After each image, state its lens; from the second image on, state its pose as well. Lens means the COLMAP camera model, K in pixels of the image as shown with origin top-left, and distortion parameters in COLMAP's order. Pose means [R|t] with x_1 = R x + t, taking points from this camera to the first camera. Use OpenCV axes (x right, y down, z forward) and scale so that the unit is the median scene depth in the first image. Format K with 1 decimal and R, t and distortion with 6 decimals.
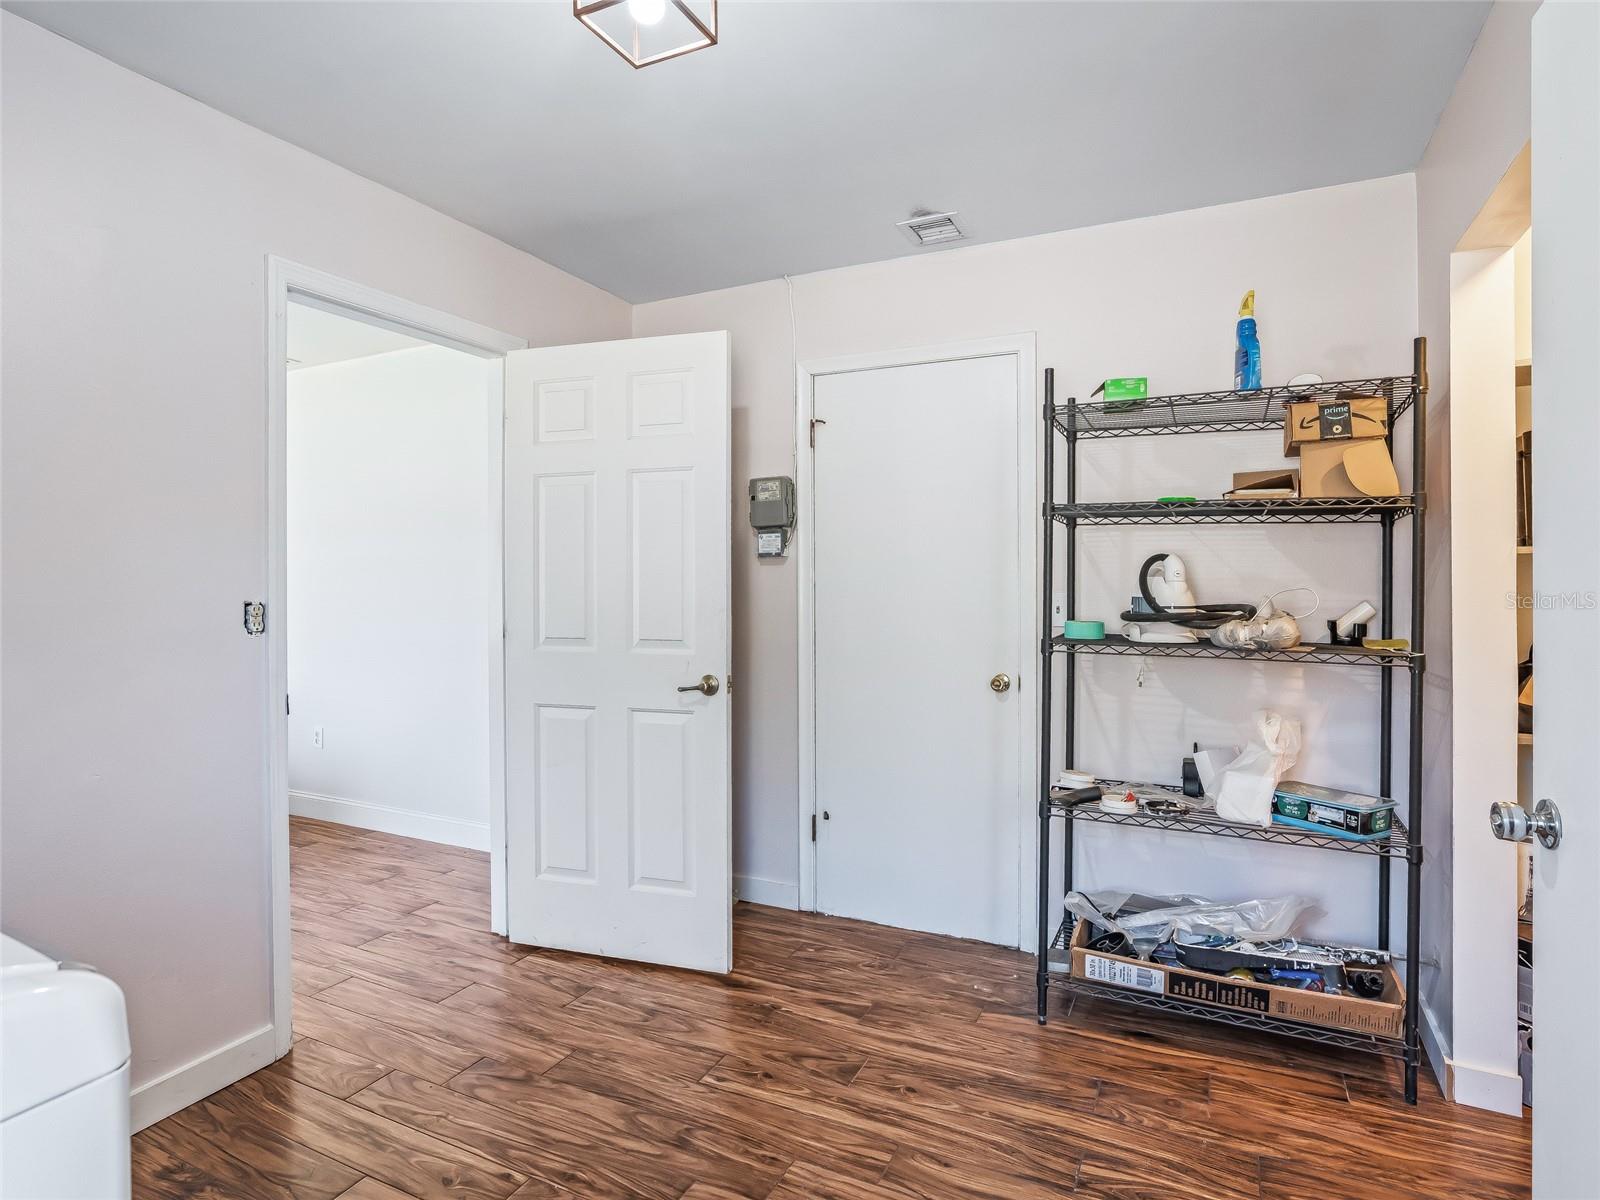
lens RADIAL K [[841.1, 0, 800.0], [0, 841.1, 600.0], [0, 0, 1]] dist [-0.029569, 0.016646]
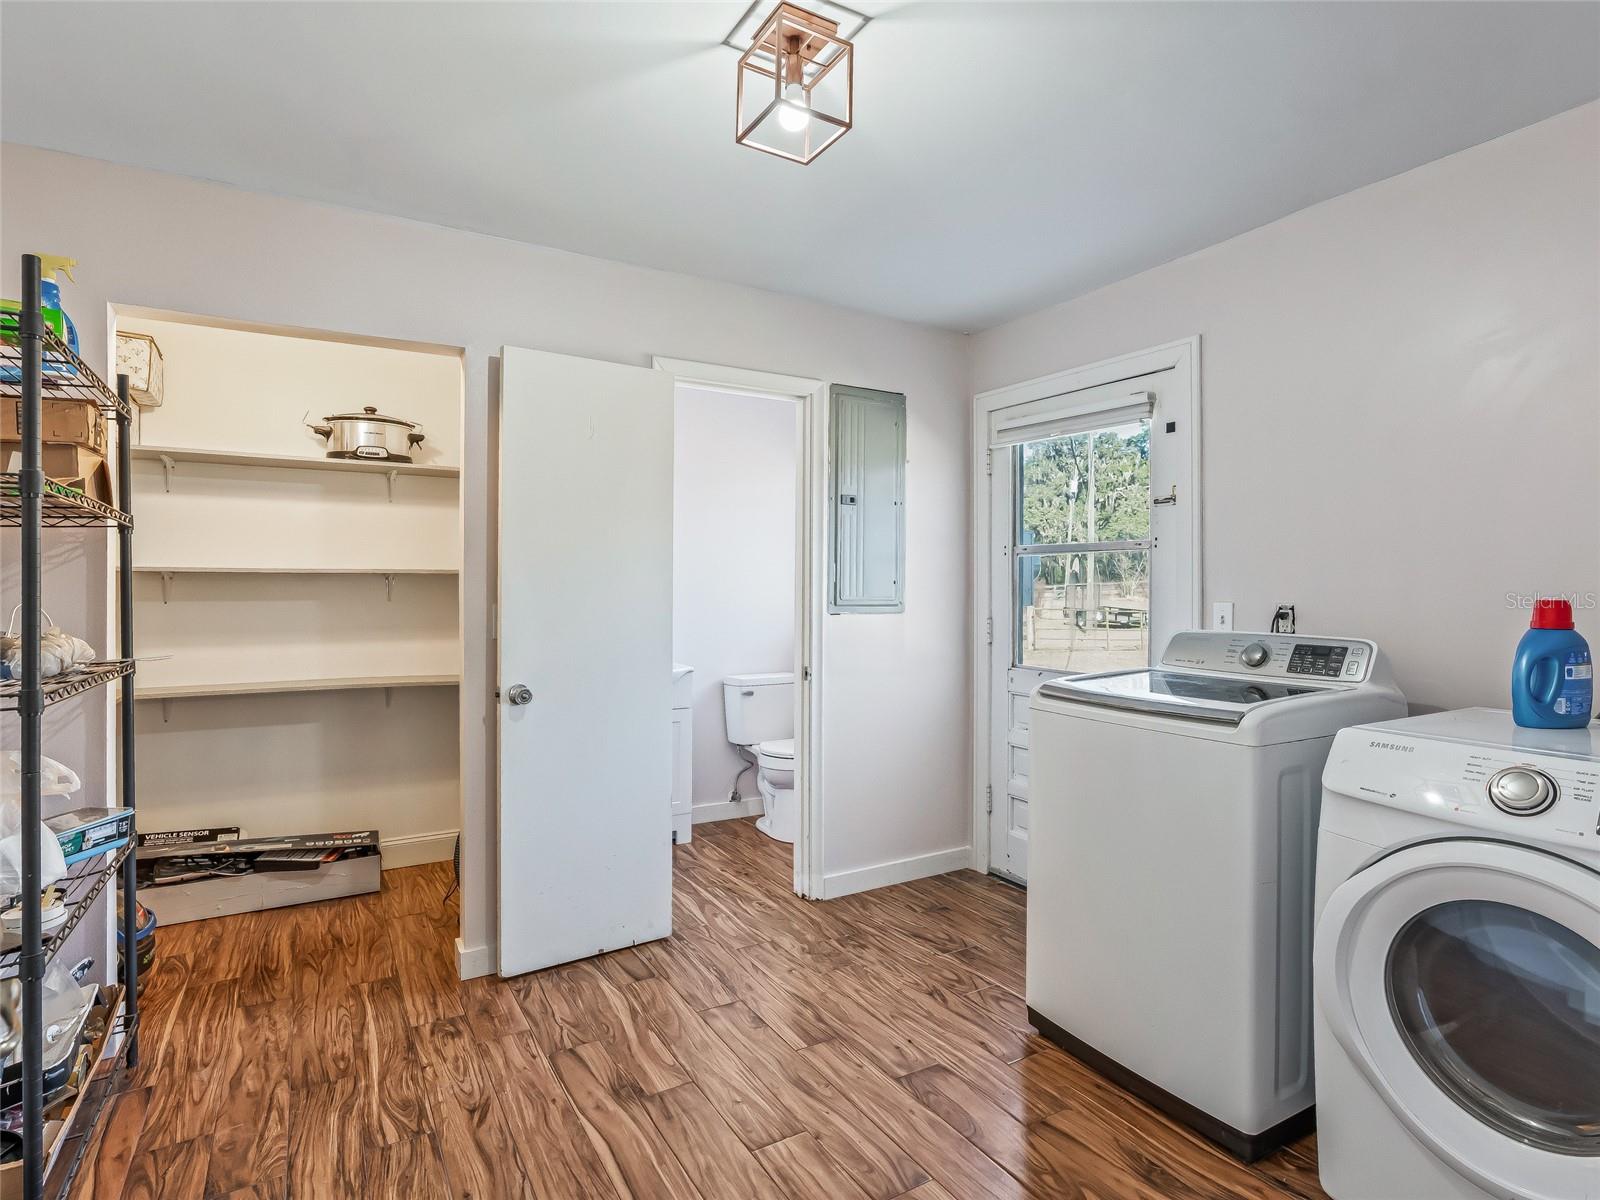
lens RADIAL K [[841.1, 0, 800.0], [0, 841.1, 600.0], [0, 0, 1]] dist [-0.029569, 0.016646]
pose [[-0.832072, -0.007076, 0.554622, -0.638239], [0.006648, 0.999720, 0.022728, -0.030424], [-0.554627, 0.022599, -0.831792, 1.484533]]
